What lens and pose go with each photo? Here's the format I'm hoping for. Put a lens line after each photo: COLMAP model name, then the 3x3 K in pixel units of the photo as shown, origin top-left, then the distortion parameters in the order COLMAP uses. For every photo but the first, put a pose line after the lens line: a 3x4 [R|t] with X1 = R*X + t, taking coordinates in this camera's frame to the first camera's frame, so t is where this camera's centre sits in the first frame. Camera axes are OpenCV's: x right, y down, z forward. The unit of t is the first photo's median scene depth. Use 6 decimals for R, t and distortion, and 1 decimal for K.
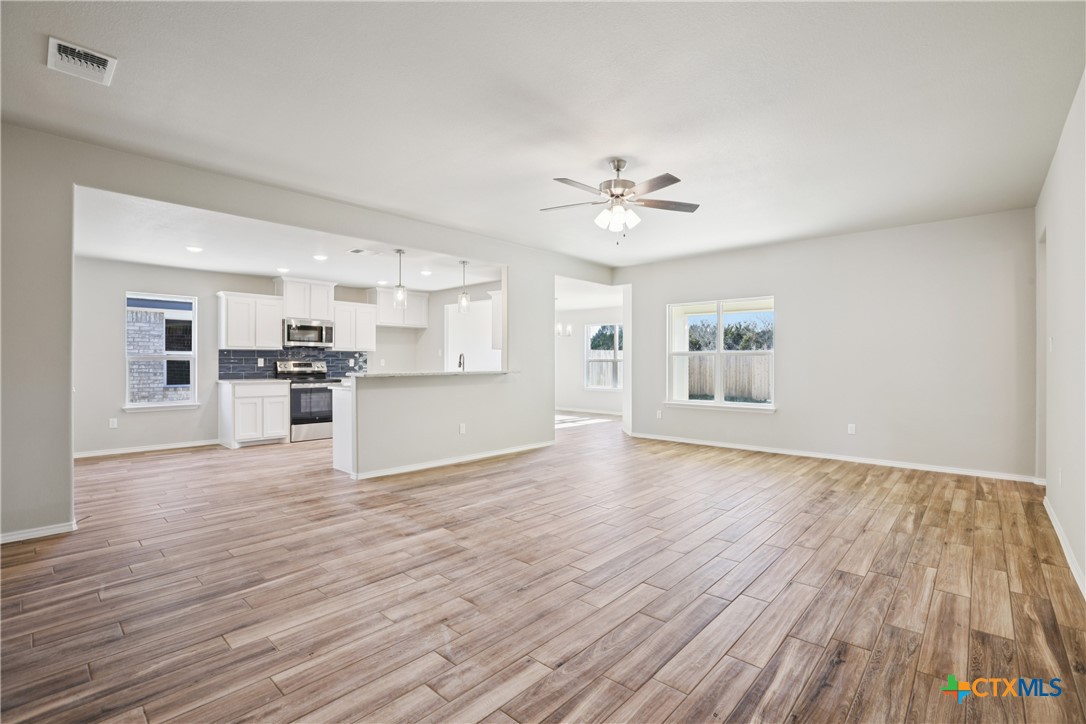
lens RADIAL K [[490.1, 0, 551.7], [0, 490.1, 358.5], [0, 0, 1]] dist [-0.032448, 0.000129]
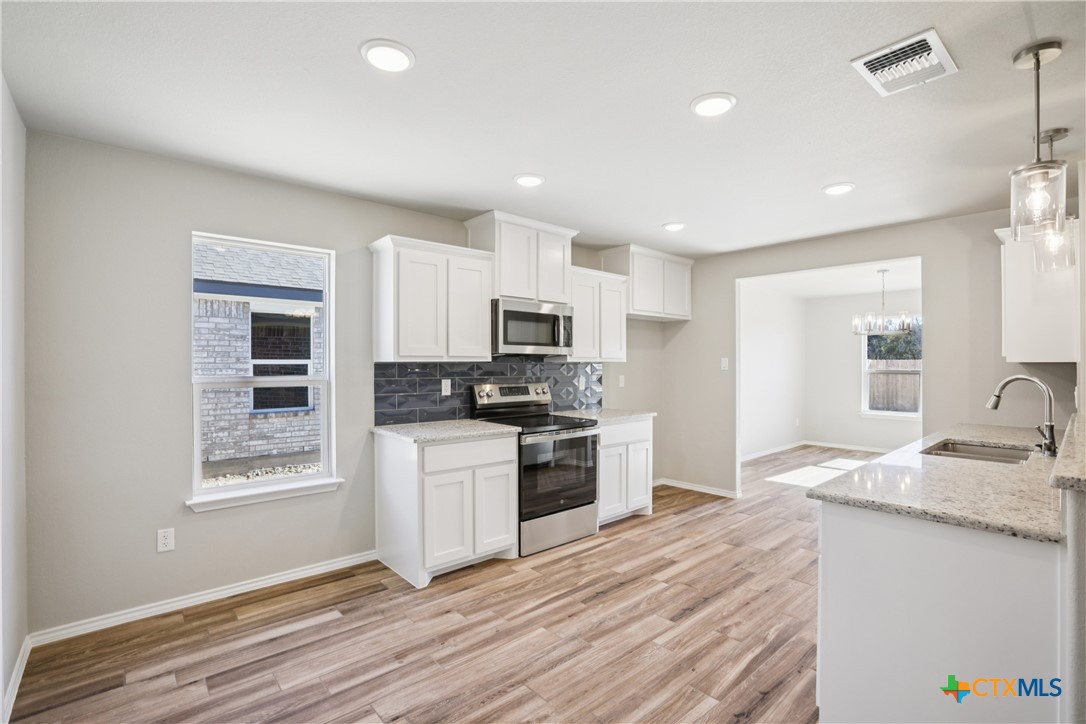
lens RADIAL K [[490.1, 0, 534.4], [0, 490.1, 364.0], [0, 0, 1]] dist [-0.032448, 0.000129]
pose [[0.992356, 0.000694, -0.123407, -0.430827], [0.000248, 0.999971, 0.007618, -0.018834], [0.123409, -0.007590, 0.992327, 0.491819]]
